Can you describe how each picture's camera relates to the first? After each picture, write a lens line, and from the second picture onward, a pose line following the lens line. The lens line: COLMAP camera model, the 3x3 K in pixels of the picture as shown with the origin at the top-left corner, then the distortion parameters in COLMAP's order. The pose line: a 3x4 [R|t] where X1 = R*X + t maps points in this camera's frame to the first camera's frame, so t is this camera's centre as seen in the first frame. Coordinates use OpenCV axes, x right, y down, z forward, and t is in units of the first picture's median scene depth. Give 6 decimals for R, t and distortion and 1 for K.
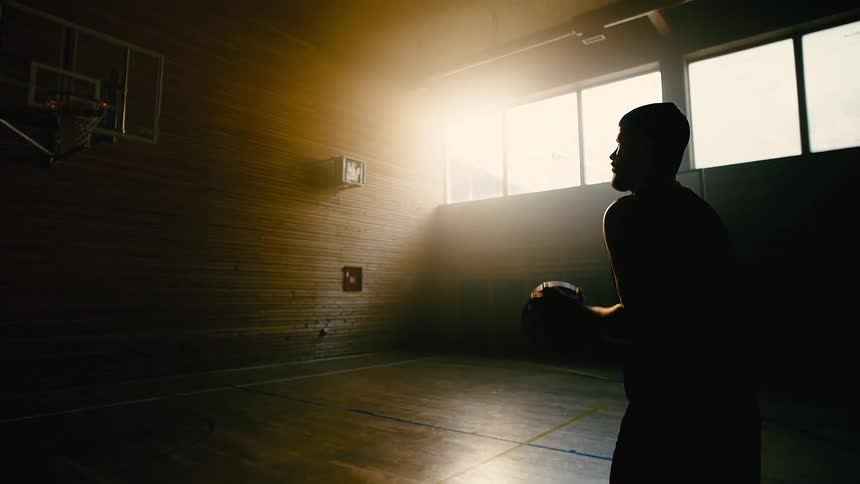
lens RADIAL K [[530.3, 0, 427.8], [0, 530.3, 241.8], [0, 0, 1]] dist [-0.061544, 0.047296]
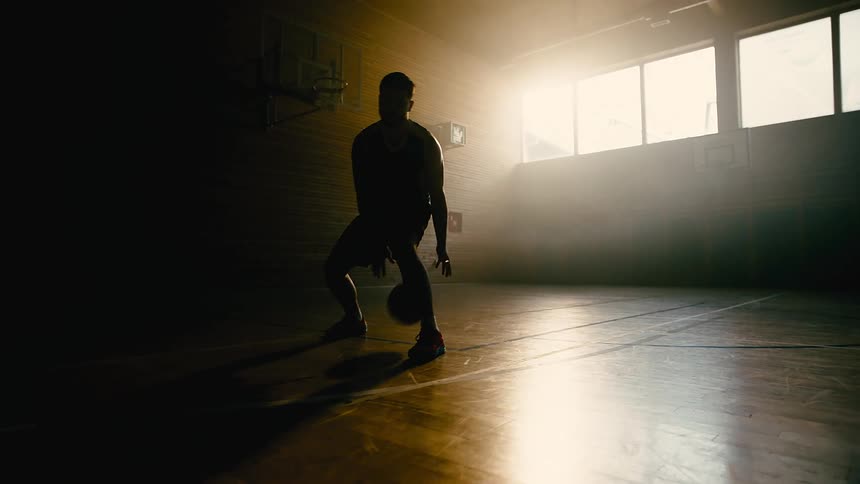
lens RADIAL K [[530.3, 0, 426.7], [0, 530.3, 244.6], [0, 0, 1]] dist [-0.061544, 0.047296]
pose [[0.998018, -0.001765, -0.062909, -0.138137], [0.005348, 0.998369, 0.056840, 0.054637], [0.062706, -0.057064, 0.996399, -0.255179]]
